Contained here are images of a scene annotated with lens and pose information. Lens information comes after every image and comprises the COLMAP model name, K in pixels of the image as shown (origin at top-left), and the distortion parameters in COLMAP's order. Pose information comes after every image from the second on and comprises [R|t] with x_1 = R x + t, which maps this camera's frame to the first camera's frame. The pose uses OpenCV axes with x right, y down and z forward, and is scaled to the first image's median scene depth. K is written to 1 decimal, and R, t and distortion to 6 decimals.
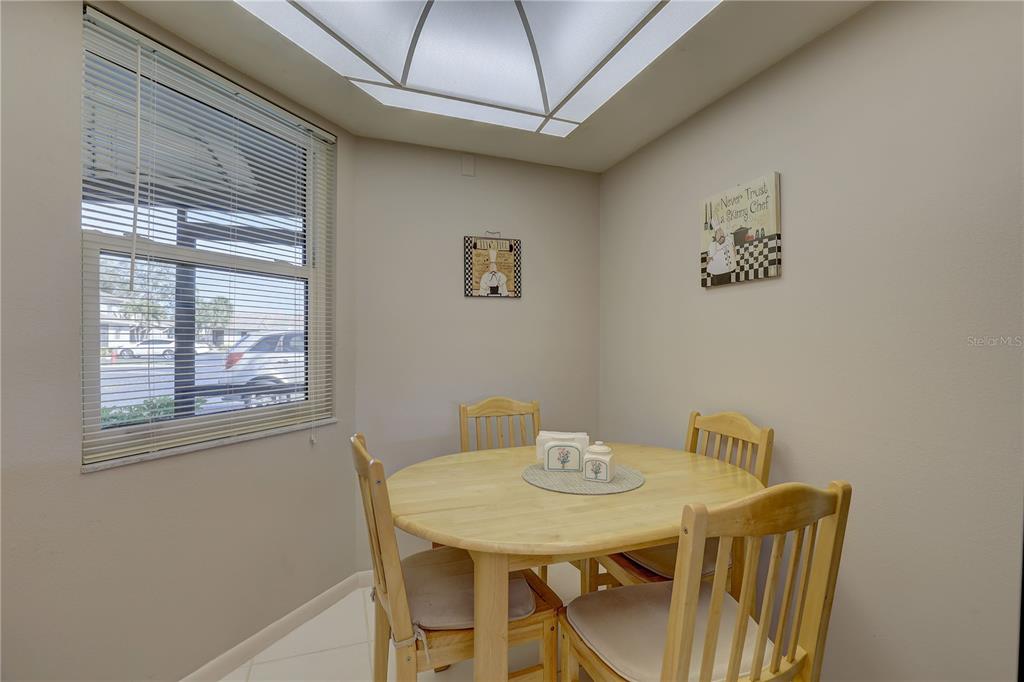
lens RADIAL K [[468.2, 0, 518.8], [0, 468.2, 343.6], [0, 0, 1]] dist [-0.040320, 0.008357]
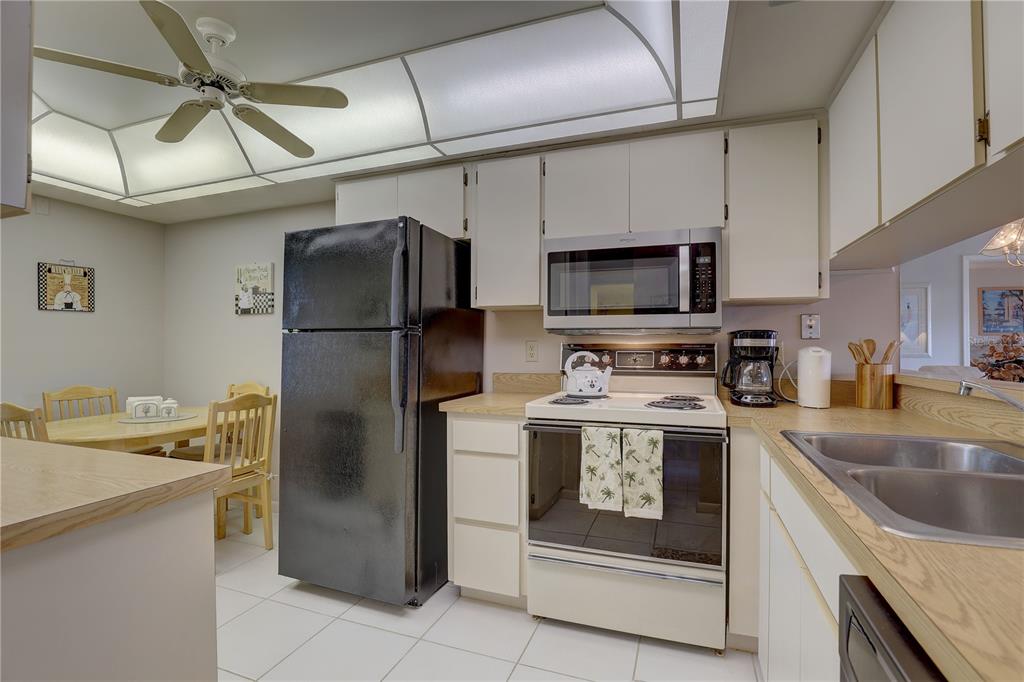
lens RADIAL K [[468.2, 0, 518.8], [0, 468.2, 343.6], [0, 0, 1]] dist [-0.040320, 0.008357]
pose [[0.659702, -0.002637, 0.751523, -0.241777], [0.004751, 0.999988, -0.000661, -0.002186], [-0.751512, 0.004007, 0.659707, -1.071936]]
